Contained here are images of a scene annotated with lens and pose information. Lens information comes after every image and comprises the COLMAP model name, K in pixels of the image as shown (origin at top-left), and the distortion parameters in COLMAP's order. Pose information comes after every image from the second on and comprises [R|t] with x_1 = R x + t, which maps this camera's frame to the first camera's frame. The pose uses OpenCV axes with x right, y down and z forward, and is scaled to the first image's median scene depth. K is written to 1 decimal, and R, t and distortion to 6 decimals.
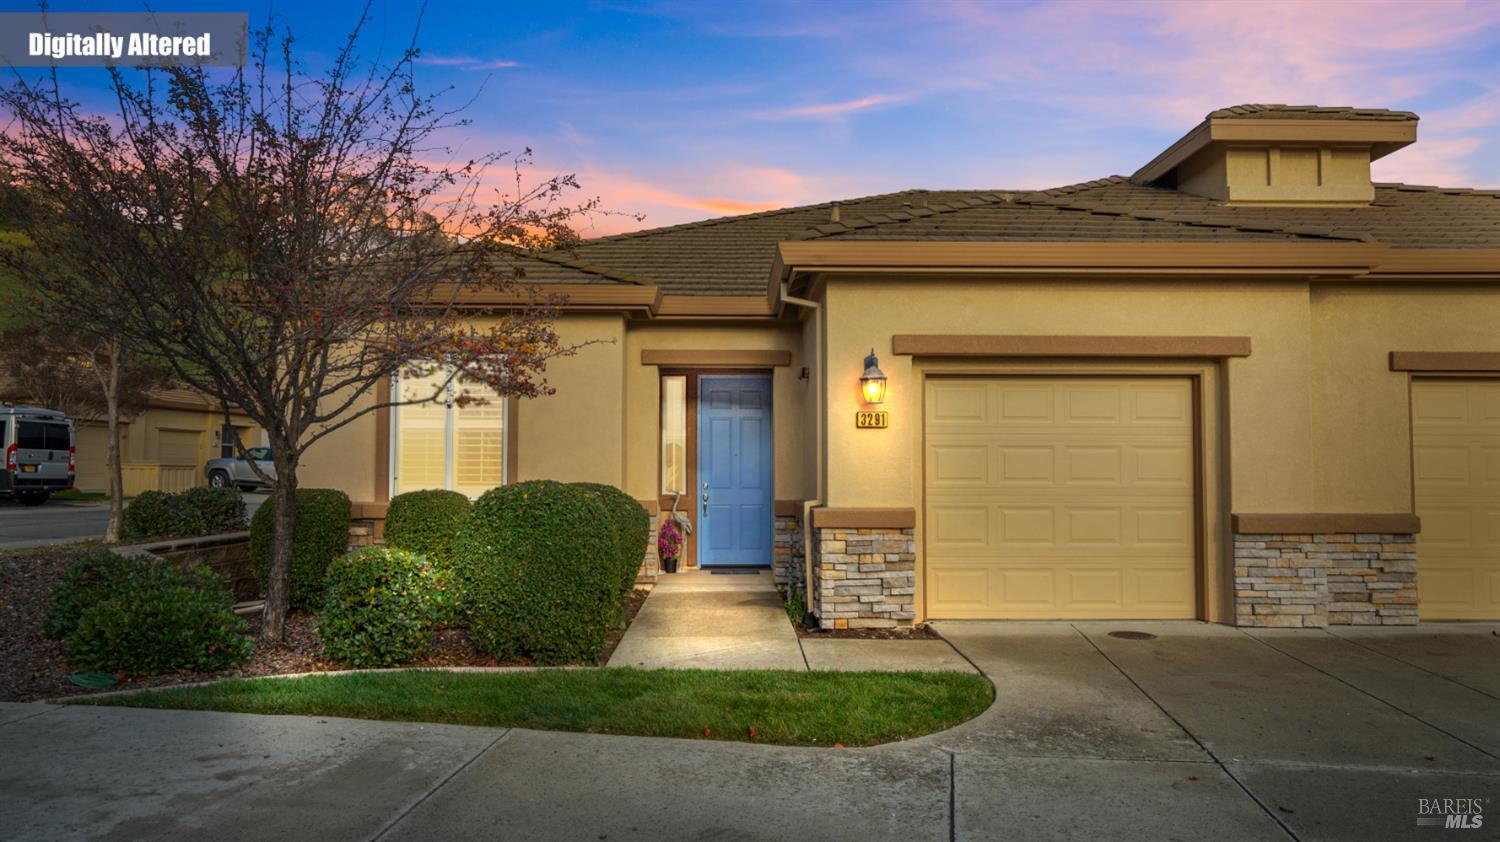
lens RADIAL K [[1005.2, 0, 747.6], [0, 1005.2, 422.3], [0, 0, 1]] dist [0.003934, 0.012688]
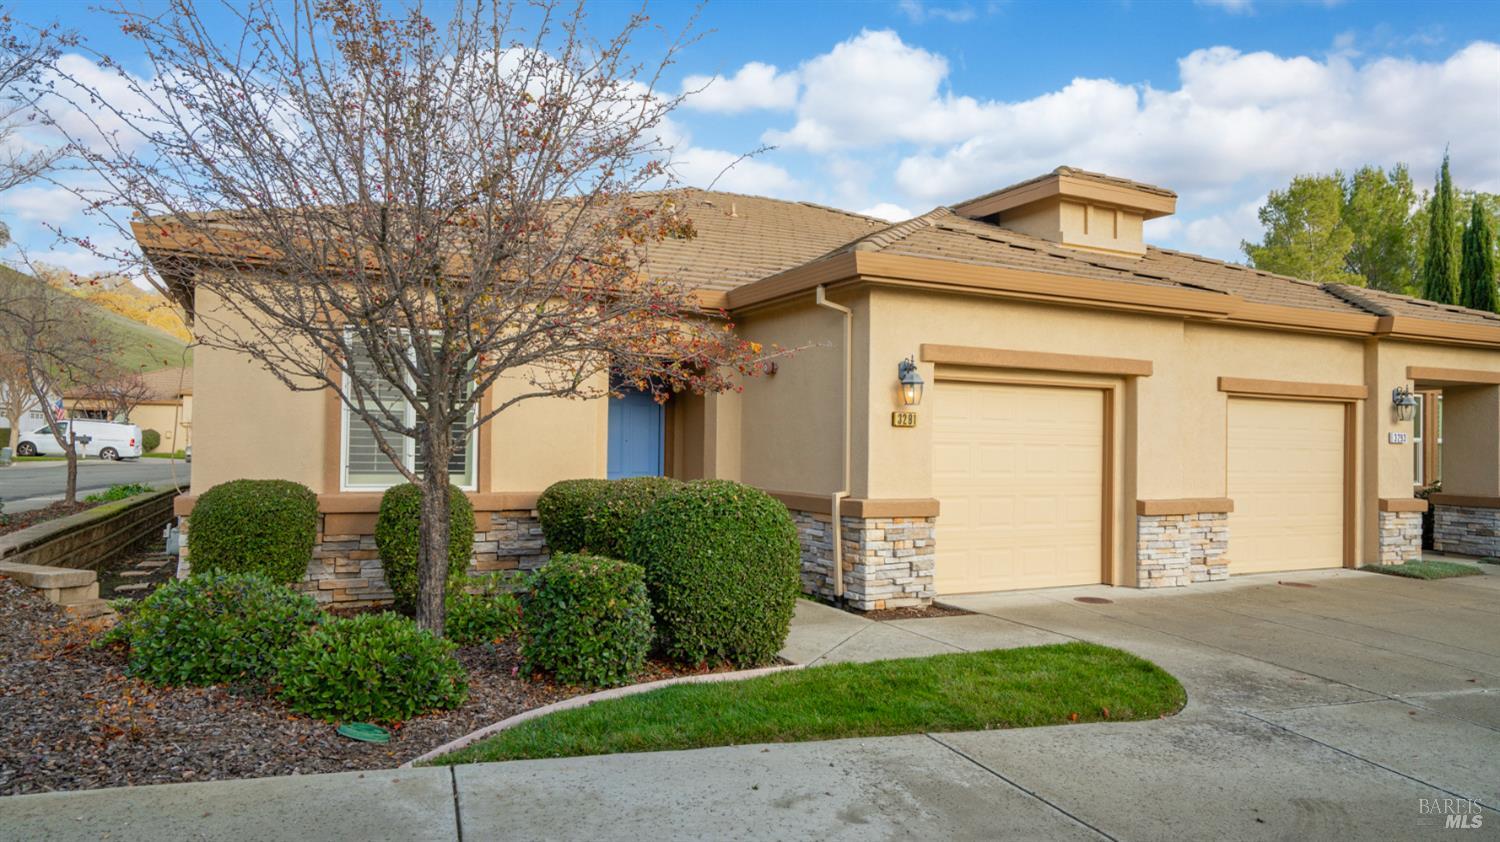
lens RADIAL K [[965.2, 0, 753.5], [0, 965.2, 423.7], [0, 0, 1]] dist [-0.004008, -0.002278]
pose [[0.902558, 0.021553, 0.430029, -0.478635], [-0.035115, 0.999104, 0.023623, -0.016786], [-0.429135, -0.036422, 0.902506, 0.113425]]
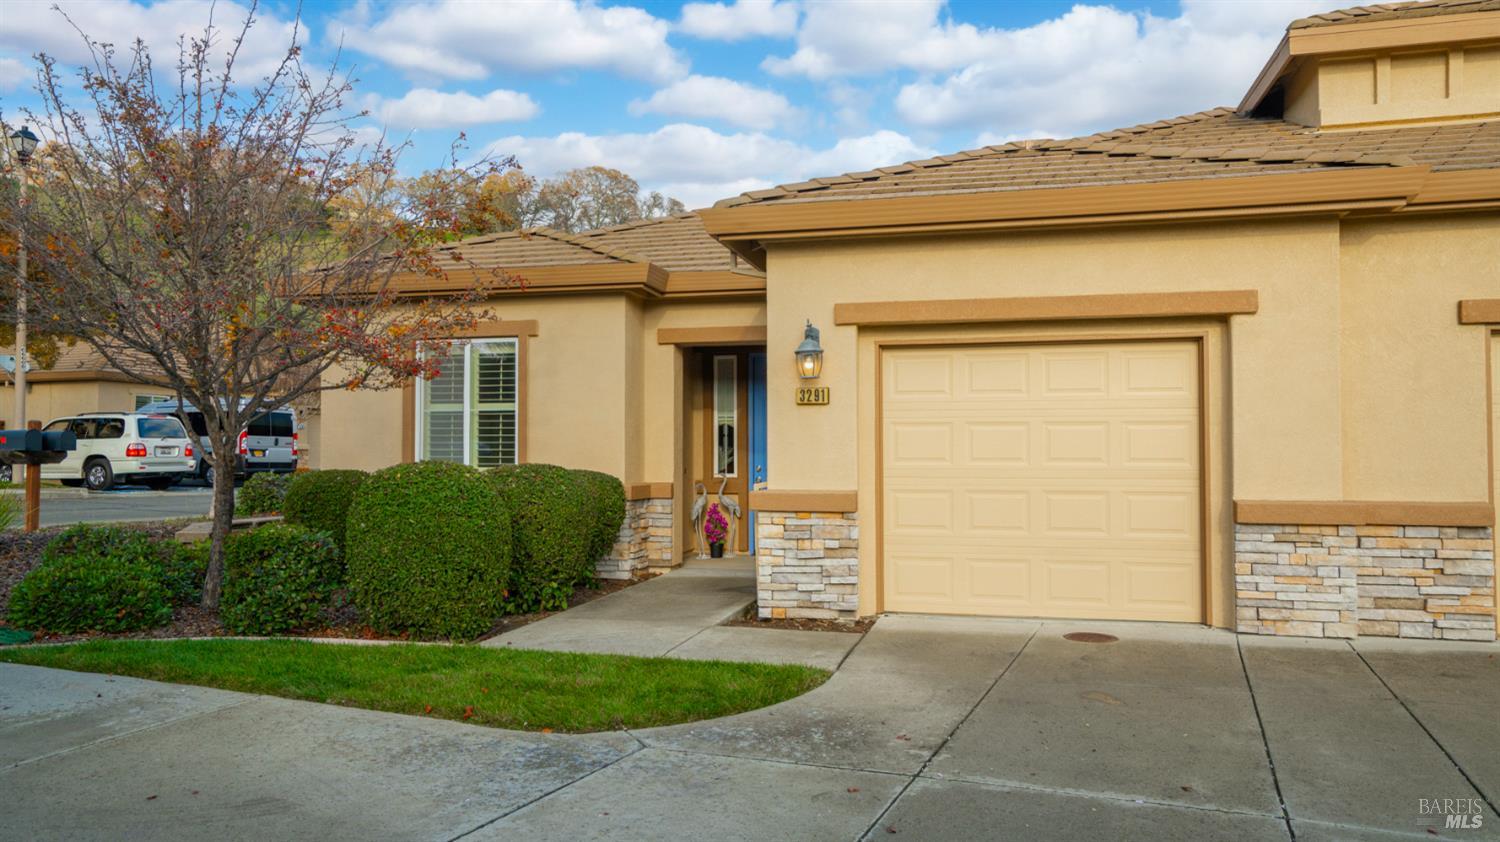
lens RADIAL K [[1045.5, 0, 747.2], [0, 1045.5, 420.1], [0, 0, 1]] dist [0.008746, 0.016735]
pose [[0.967633, -0.010557, -0.252142, 0.307178], [0.014042, 0.999829, 0.012025, 0.007353], [0.251972, -0.015177, 0.967616, 0.045387]]
